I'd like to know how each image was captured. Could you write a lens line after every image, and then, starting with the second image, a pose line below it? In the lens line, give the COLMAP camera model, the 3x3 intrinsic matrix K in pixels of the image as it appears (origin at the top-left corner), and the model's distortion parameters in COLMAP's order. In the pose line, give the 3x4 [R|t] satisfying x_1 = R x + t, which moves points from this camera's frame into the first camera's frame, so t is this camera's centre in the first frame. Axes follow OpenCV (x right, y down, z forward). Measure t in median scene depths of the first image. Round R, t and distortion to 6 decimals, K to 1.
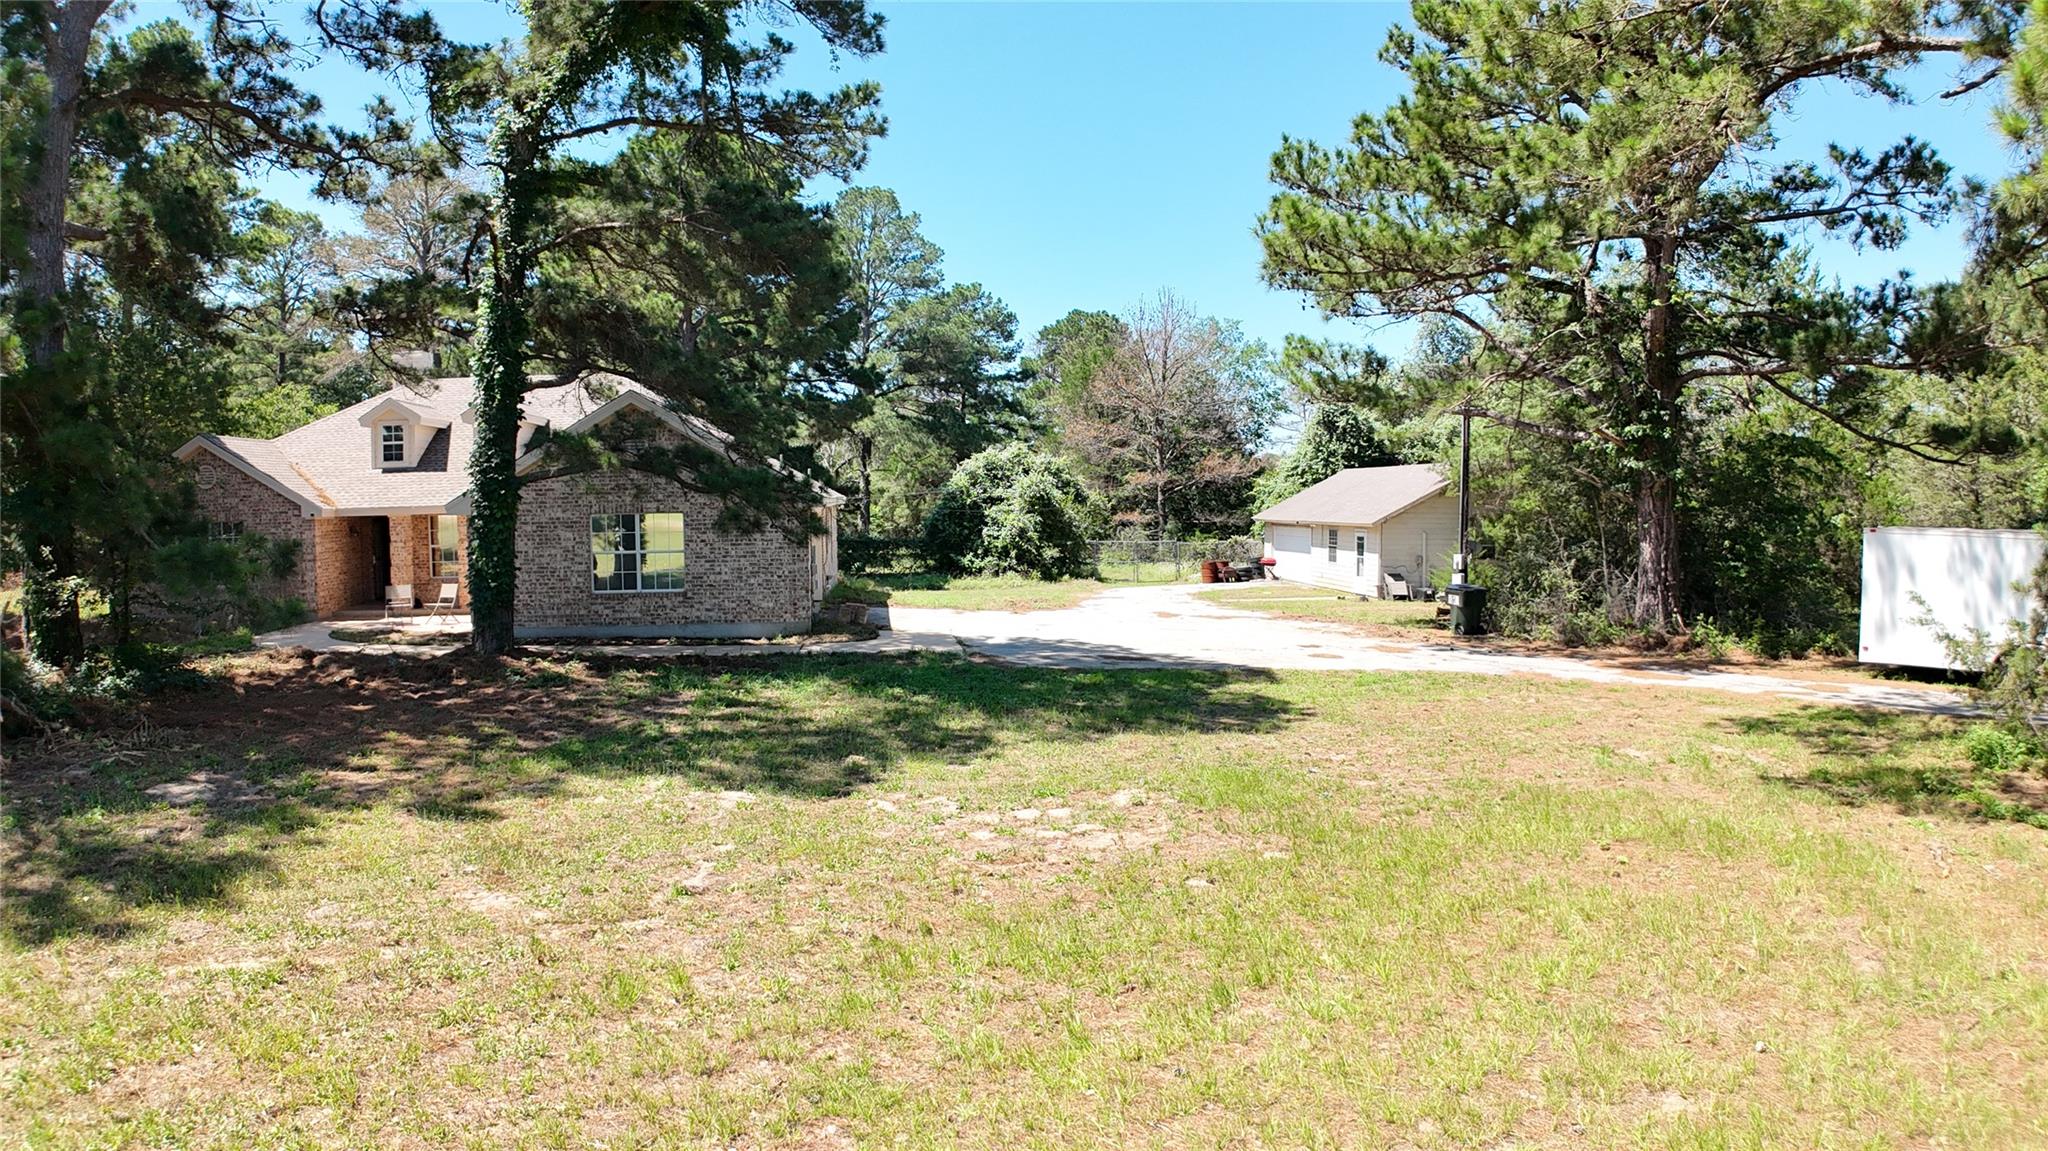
lens RADIAL K [[1266.5, 0, 1018.8], [0, 1266.5, 586.8], [0, 0, 1]] dist [-0.196010, 0.028475]
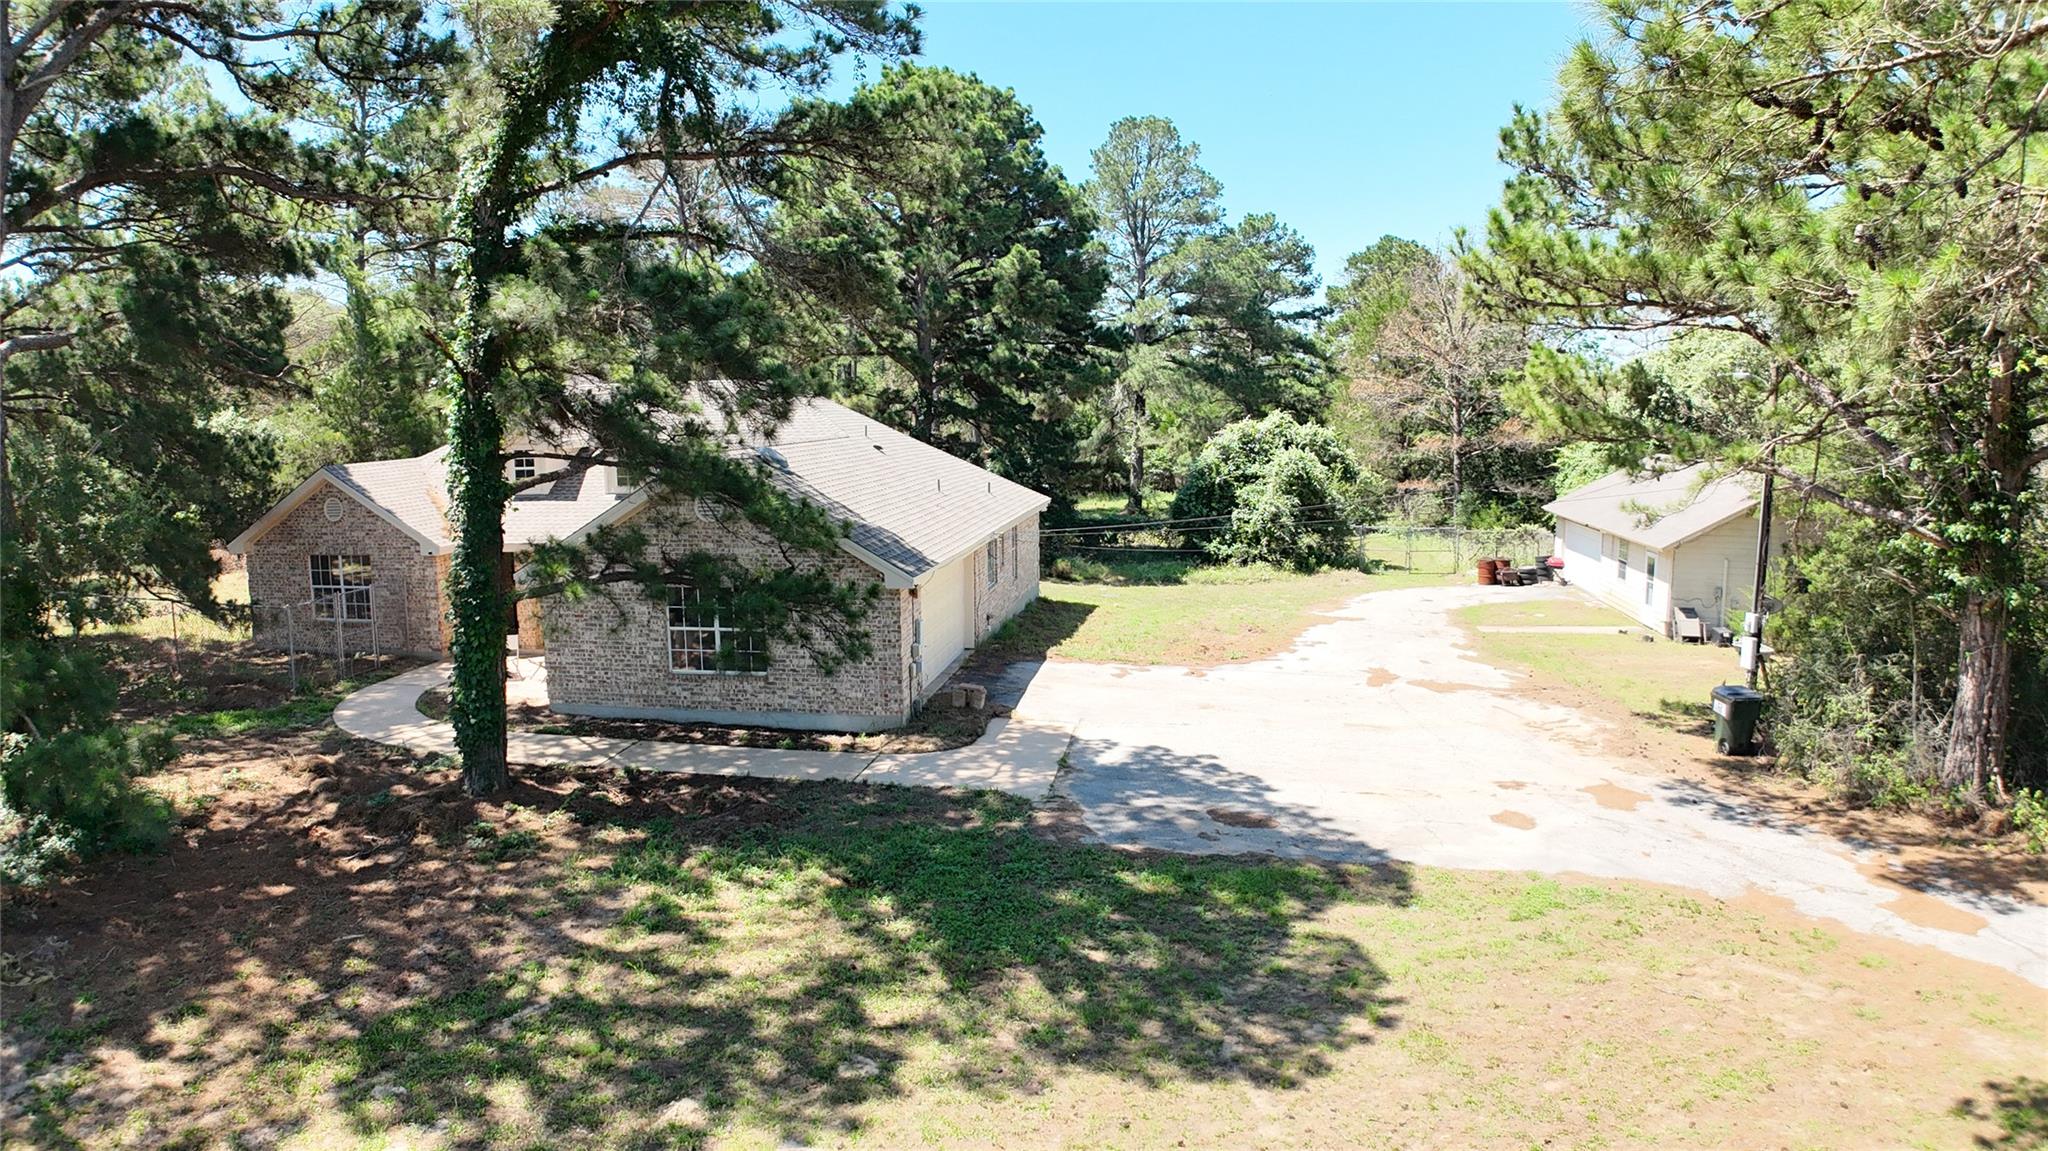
lens RADIAL K [[1265.4, 0, 985.7], [0, 1265.4, 531.8], [0, 0, 1]] dist [-0.216538, 0.048010]
pose [[0.954917, 0.037595, -0.294483, 0.066992], [-0.025985, 0.998727, 0.043240, -0.065037], [0.295733, -0.033639, 0.954678, 0.095203]]
